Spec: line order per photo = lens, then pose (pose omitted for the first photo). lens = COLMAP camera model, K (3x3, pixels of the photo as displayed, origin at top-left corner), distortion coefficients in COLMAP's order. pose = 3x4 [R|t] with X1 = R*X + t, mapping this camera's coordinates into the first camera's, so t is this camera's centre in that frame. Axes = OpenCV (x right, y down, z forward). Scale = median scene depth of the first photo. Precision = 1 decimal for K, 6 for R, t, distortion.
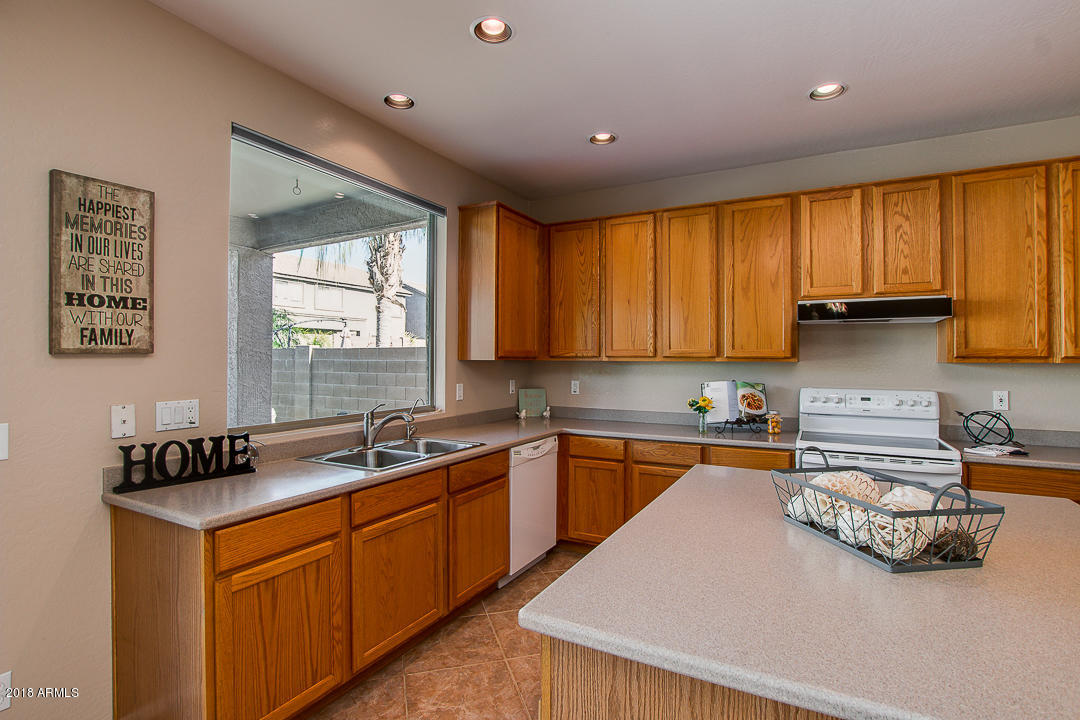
lens RADIAL K [[524.8, 0, 536.1], [0, 524.8, 356.2], [0, 0, 1]] dist [-0.015844, -0.001962]
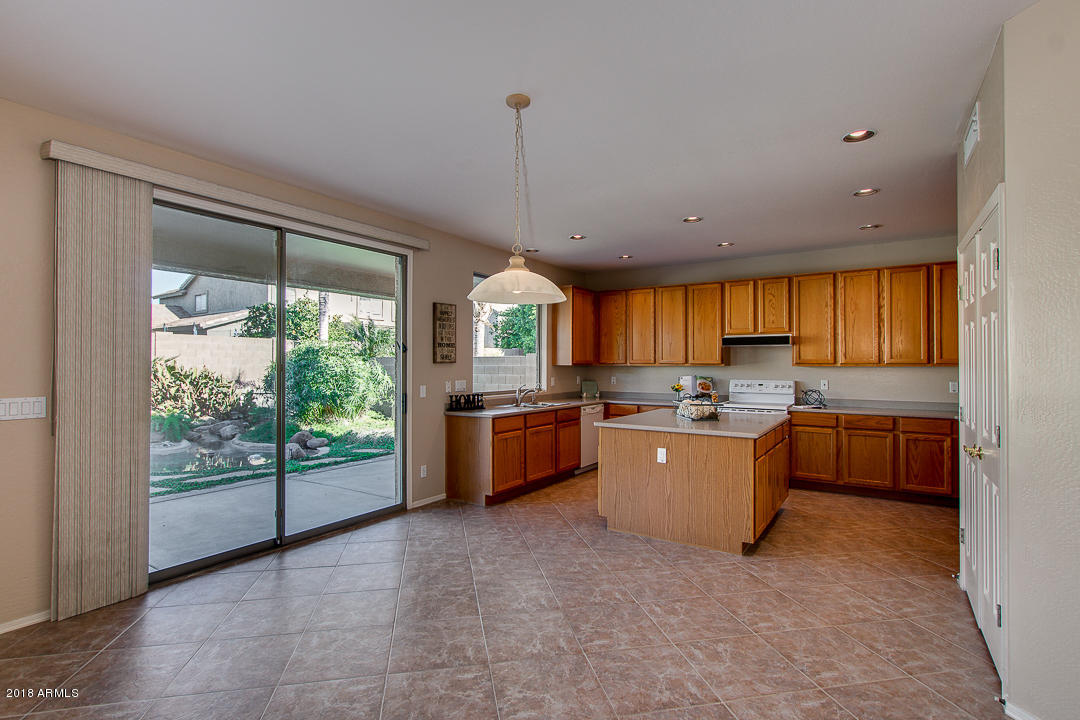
lens RADIAL K [[524.8, 0, 535.4], [0, 524.8, 362.5], [0, 0, 1]] dist [-0.015844, -0.001962]
pose [[0.995835, -0.001678, -0.091160, -0.036734], [0.001827, 0.999997, 0.001556, -0.007153], [0.091157, -0.001716, 0.995835, -1.067436]]
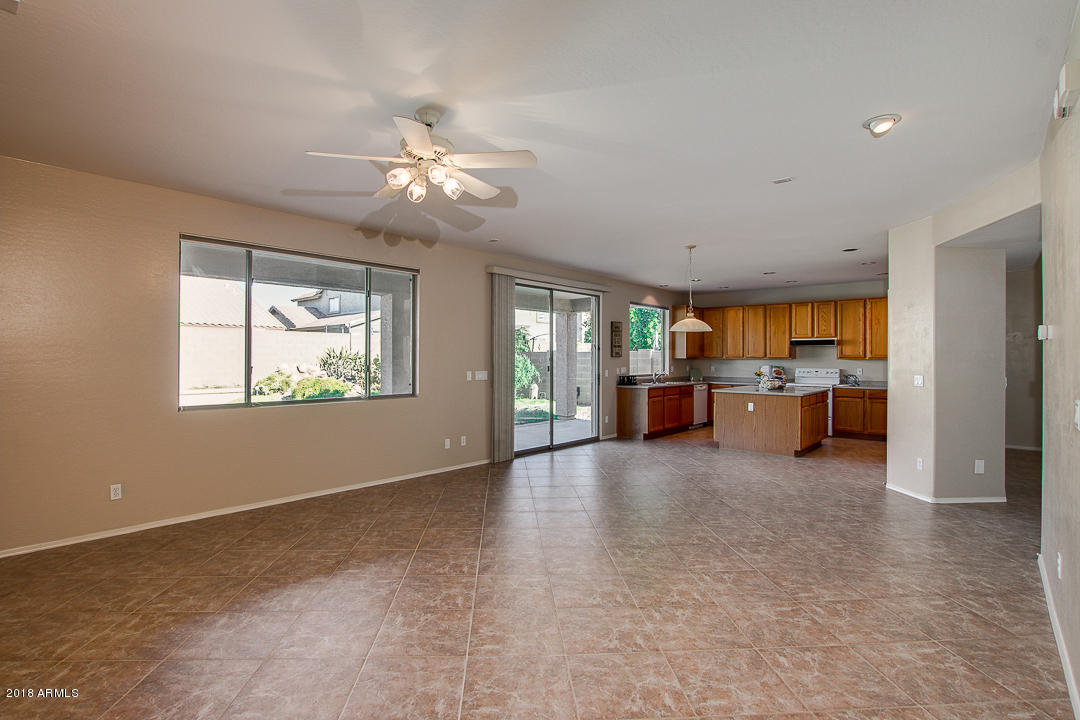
lens RADIAL K [[524.8, 0, 543.6], [0, 524.8, 359.1], [0, 0, 1]] dist [-0.015844, -0.001962]
pose [[0.977017, 0.000475, -0.213159, -0.257794], [0.001051, 0.999975, 0.007049, -0.011802], [0.213157, -0.007111, 0.976992, -2.280769]]
